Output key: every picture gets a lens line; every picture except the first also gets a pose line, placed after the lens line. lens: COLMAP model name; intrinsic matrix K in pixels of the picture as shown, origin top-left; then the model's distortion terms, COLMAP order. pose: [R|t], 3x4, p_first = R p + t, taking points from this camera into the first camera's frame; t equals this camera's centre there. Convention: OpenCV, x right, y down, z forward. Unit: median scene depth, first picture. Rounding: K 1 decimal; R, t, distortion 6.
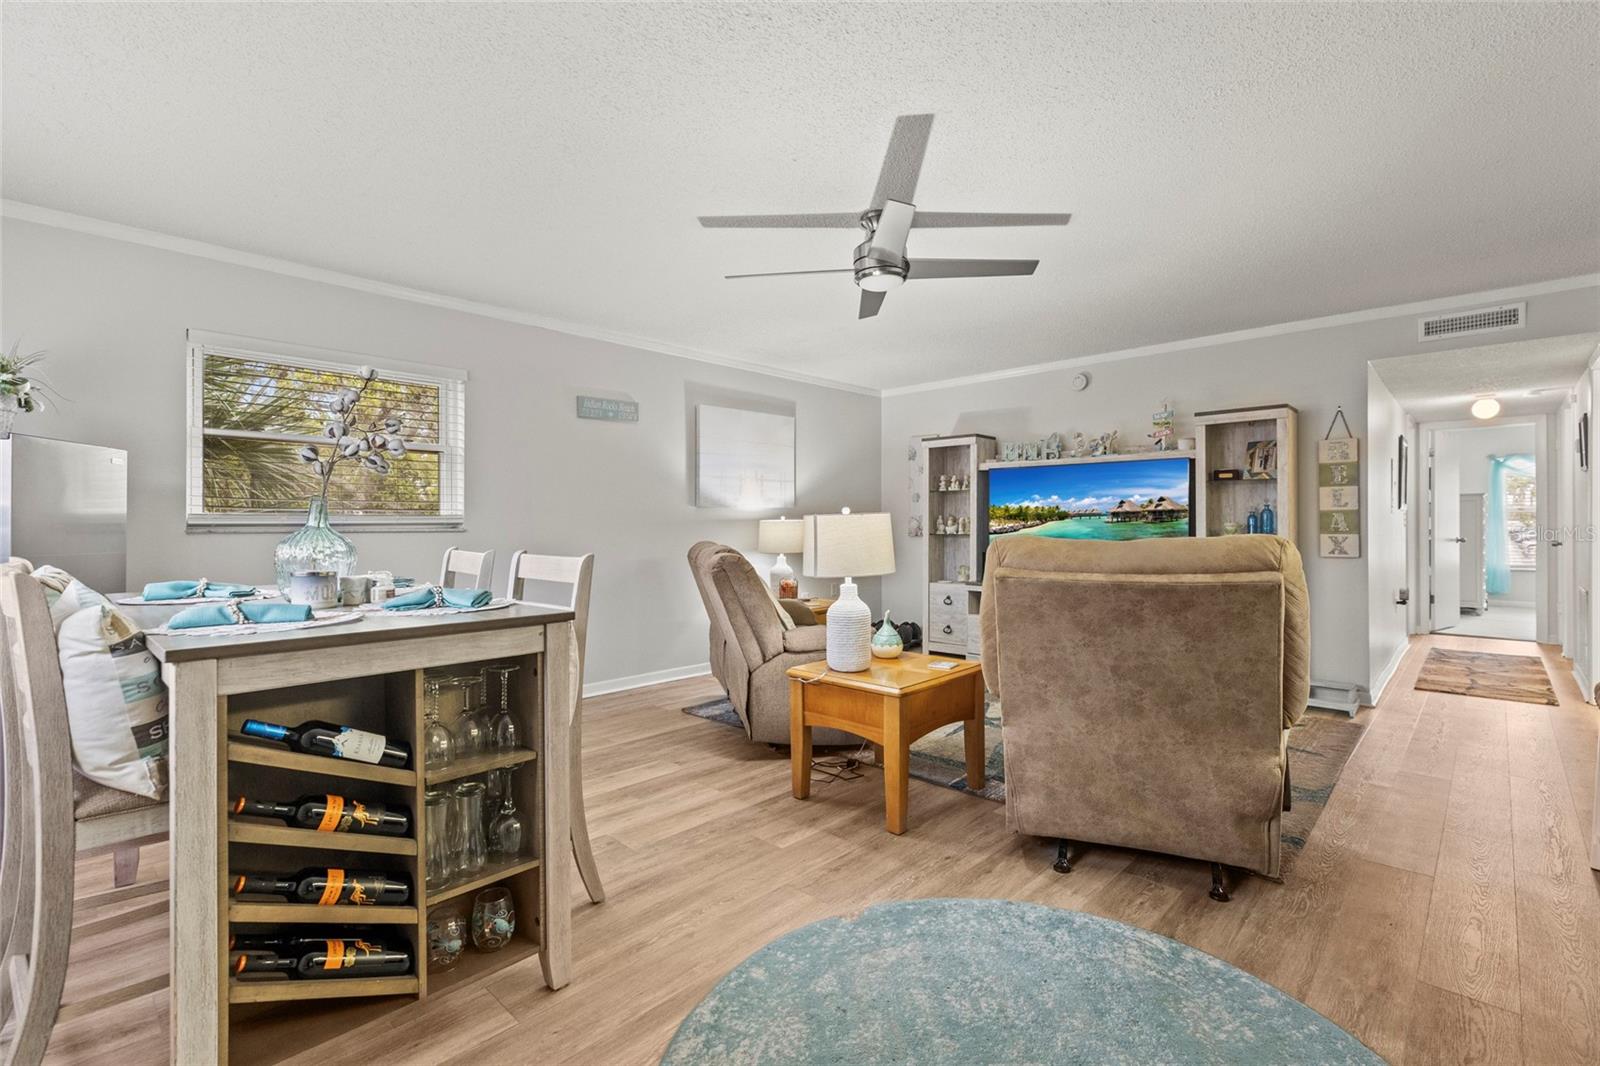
lens RADIAL K [[725.5, 0, 800.4], [0, 725.5, 523.8], [0, 0, 1]] dist [0.004793, -0.001113]
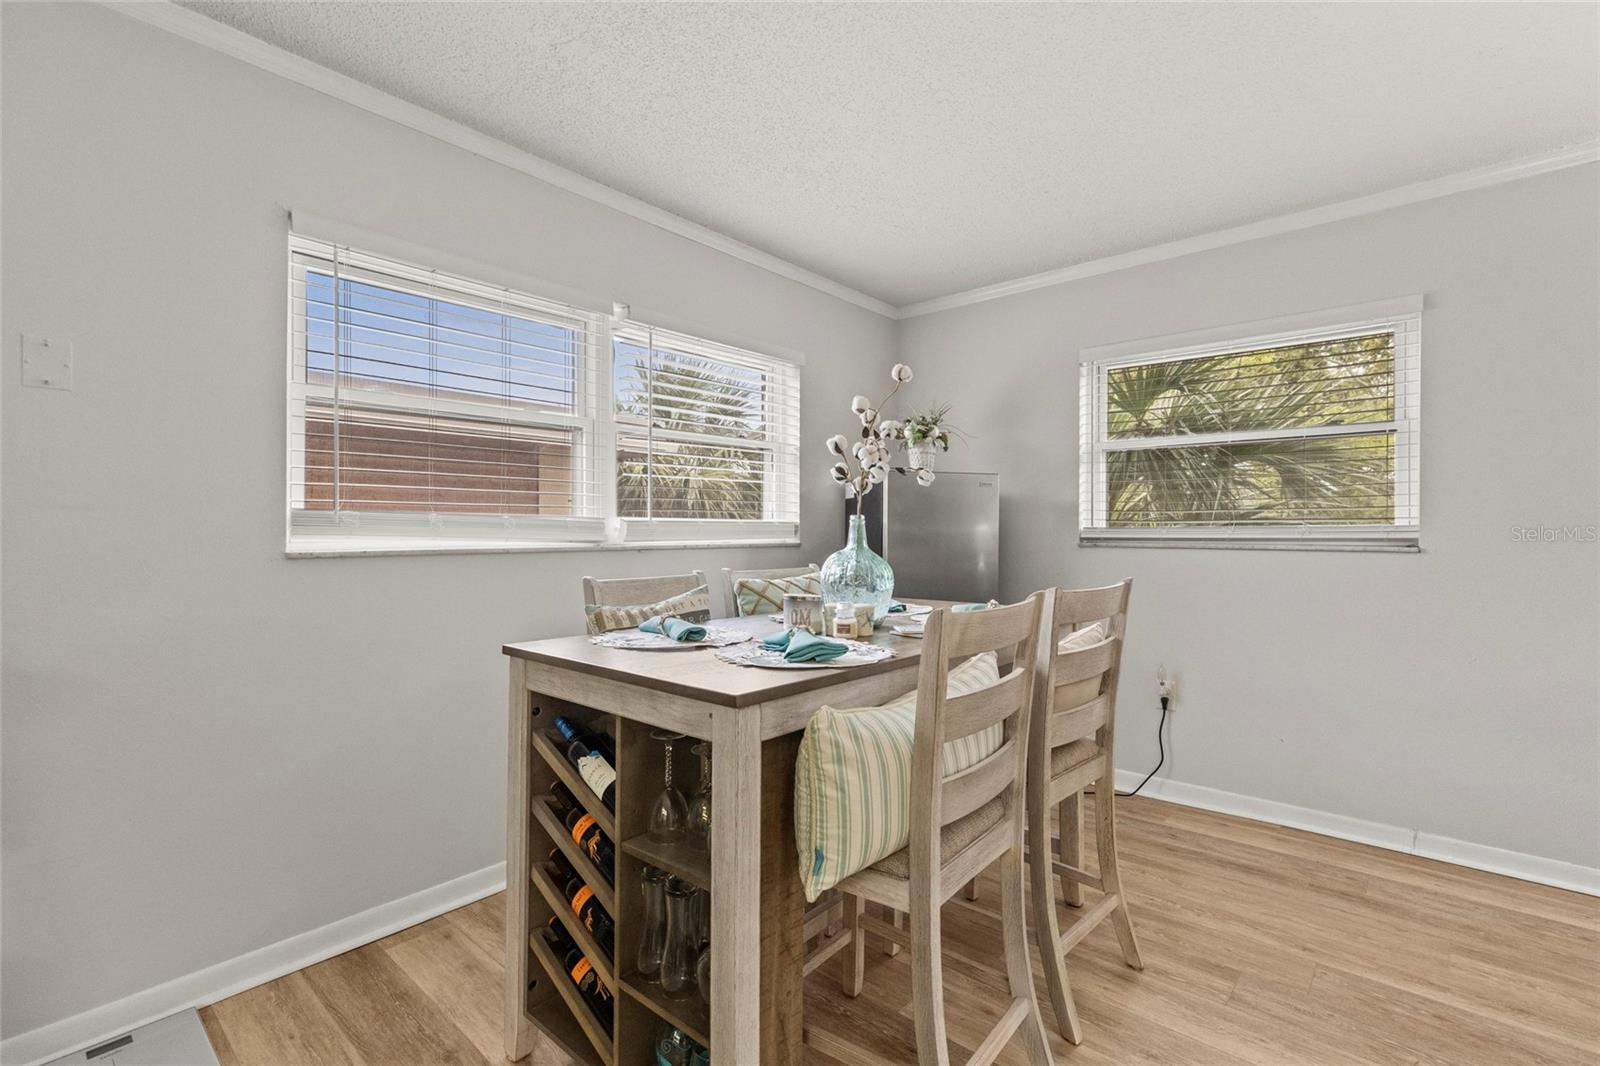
lens RADIAL K [[725.5, 0, 802.3], [0, 725.5, 535.9], [0, 0, 1]] dist [0.004793, -0.001113]
pose [[0.045468, 0.009975, -0.998916, 0.212454], [0.000134, 0.999950, 0.009992, -0.015354], [0.998966, -0.000588, 0.045464, 0.692938]]
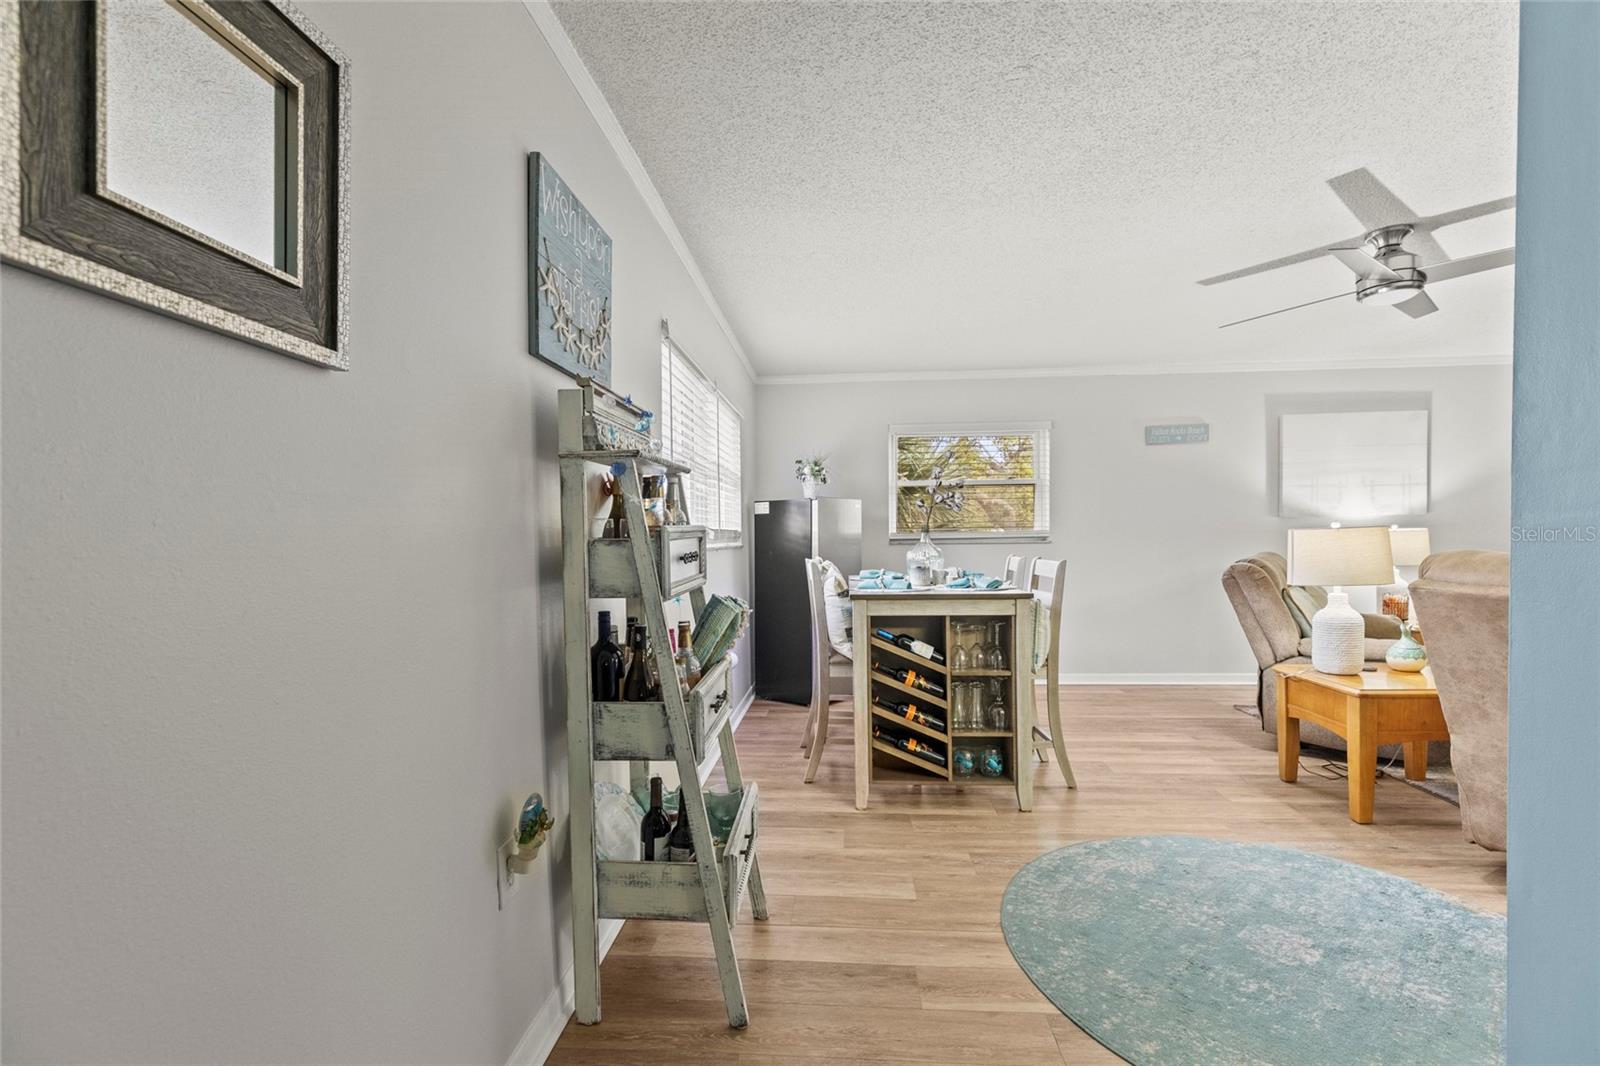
lens RADIAL K [[725.5, 0, 796.8], [0, 725.5, 555.8], [0, 0, 1]] dist [0.004793, -0.001113]
pose [[0.637382, 0.014289, -0.770416, 0.421465], [0.011568, 0.999538, 0.028109, -0.012860], [0.770461, -0.026828, 0.636922, -0.326369]]
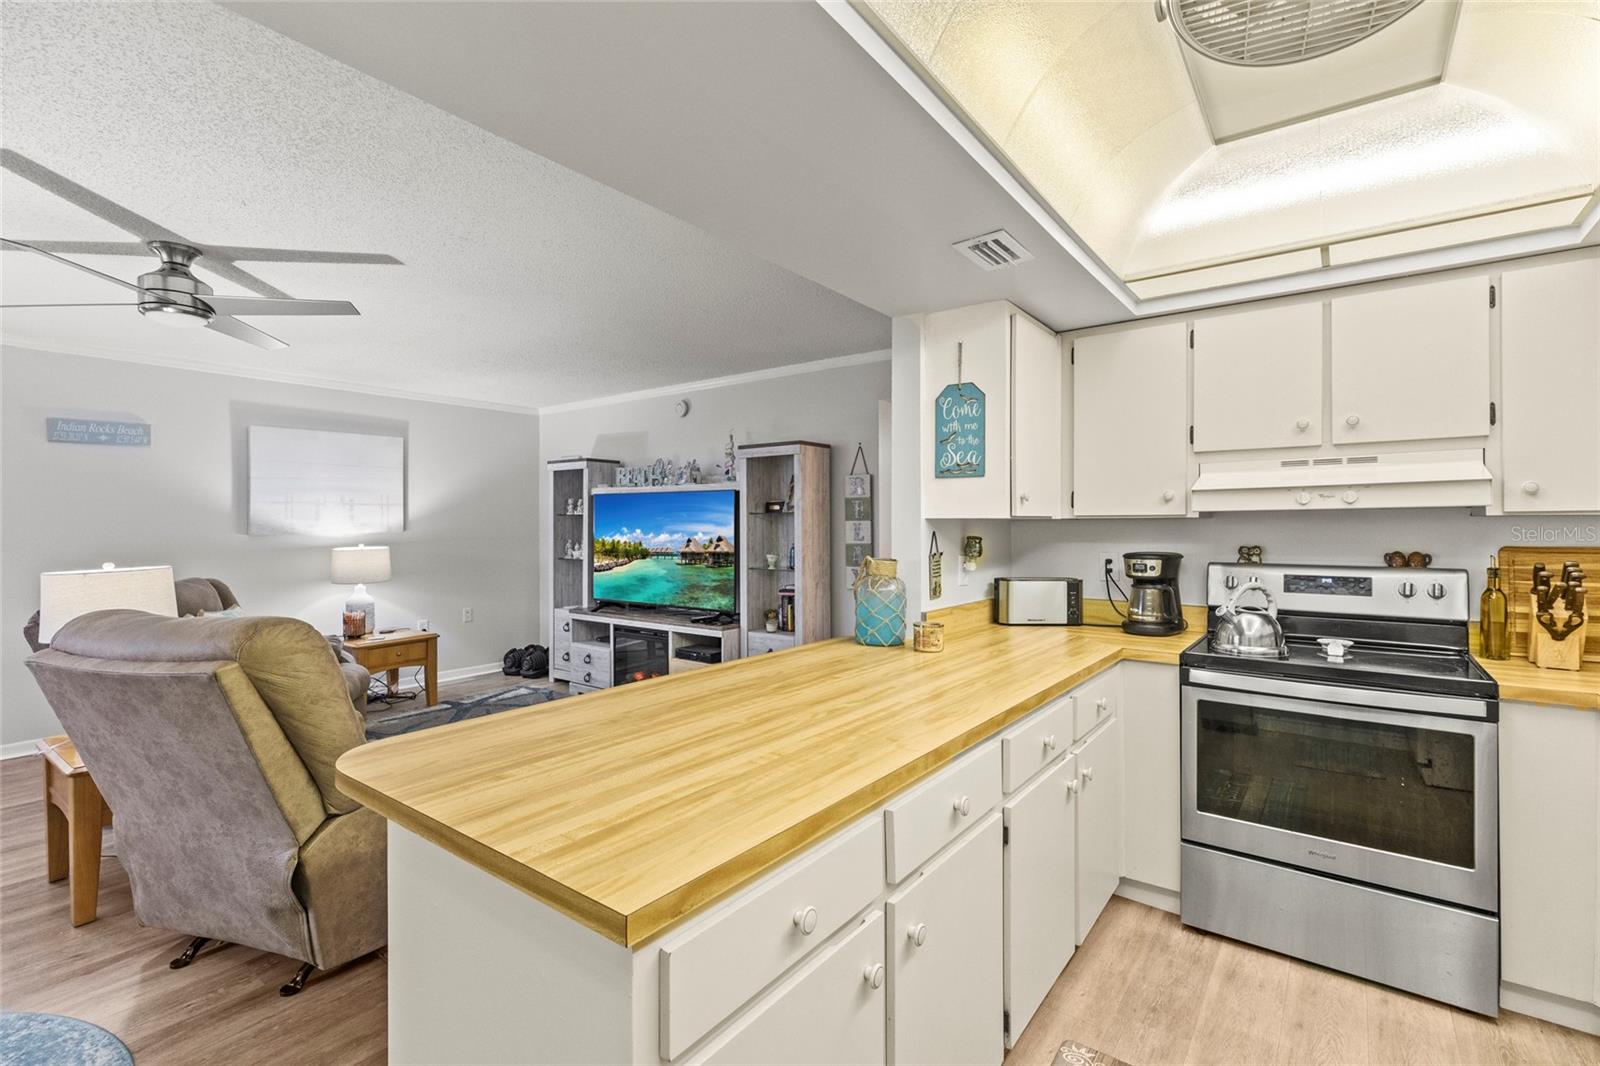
lens RADIAL K [[725.5, 0, 803.0], [0, 725.5, 520.4], [0, 0, 1]] dist [0.004793, -0.001113]
pose [[0.993127, 0.001872, 0.117029, 0.919762], [-0.001525, 0.999994, -0.003052, -0.082427], [-0.117034, 0.002852, 0.993124, -0.023084]]
